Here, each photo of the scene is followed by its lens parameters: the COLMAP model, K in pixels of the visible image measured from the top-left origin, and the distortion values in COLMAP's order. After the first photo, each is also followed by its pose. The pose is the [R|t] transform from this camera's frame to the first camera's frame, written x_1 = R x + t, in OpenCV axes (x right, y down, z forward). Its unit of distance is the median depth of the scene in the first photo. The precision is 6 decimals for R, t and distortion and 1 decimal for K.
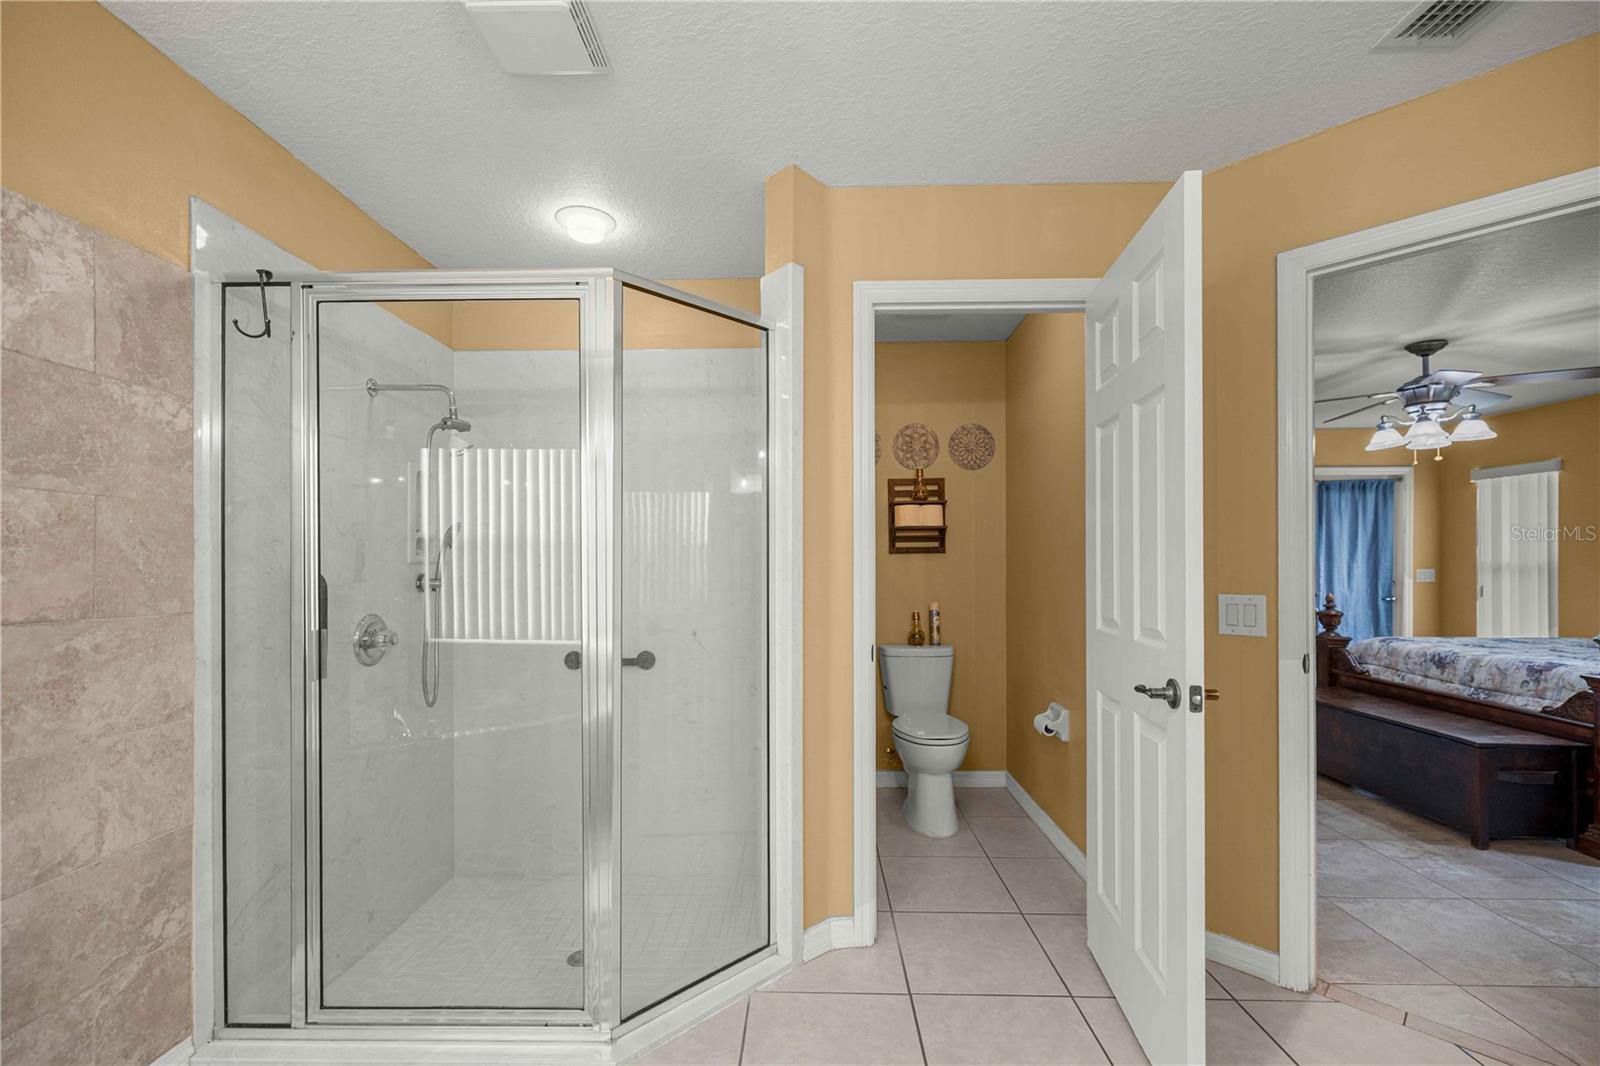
lens RADIAL K [[678.1, 0, 796.7], [0, 678.1, 550.4], [0, 0, 1]] dist [-0.000302, -0.000275]
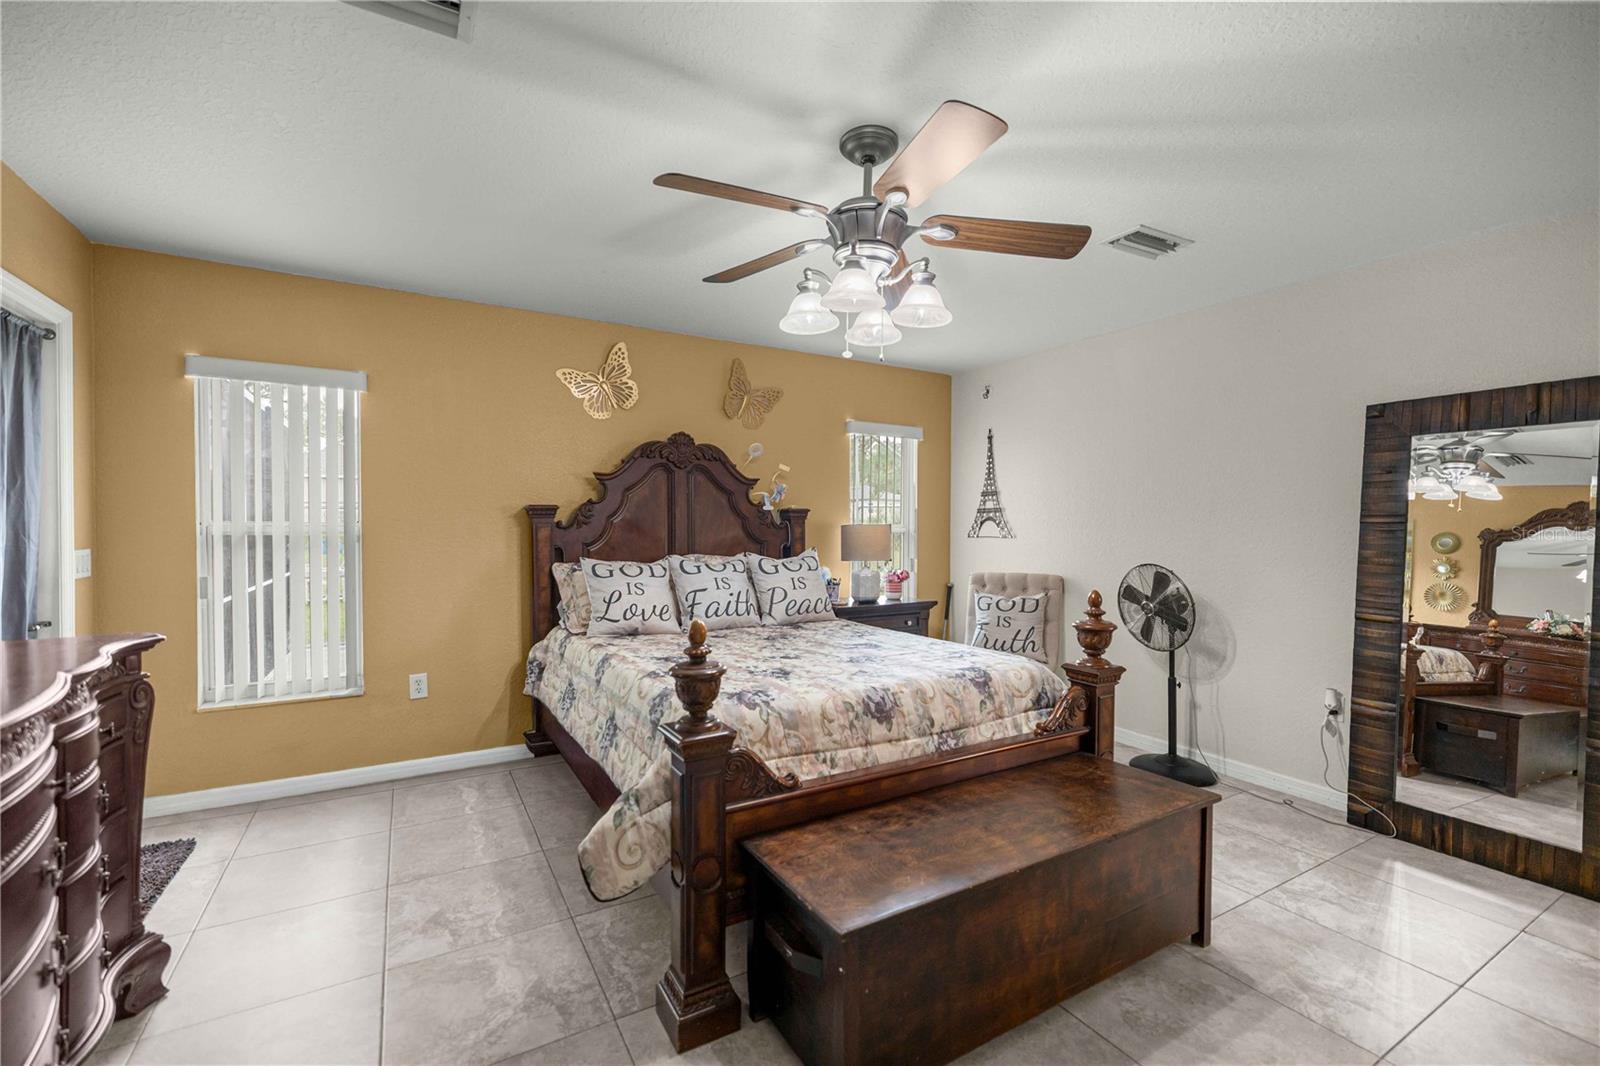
lens RADIAL K [[678.1, 0, 796.7], [0, 678.1, 550.4], [0, 0, 1]] dist [-0.000302, -0.000275]
pose [[-0.520189, -0.026559, 0.853638, 0.647573], [-0.017584, 0.999638, 0.020387, 0.024234], [-0.853870, -0.004405, -0.520467, 1.759404]]
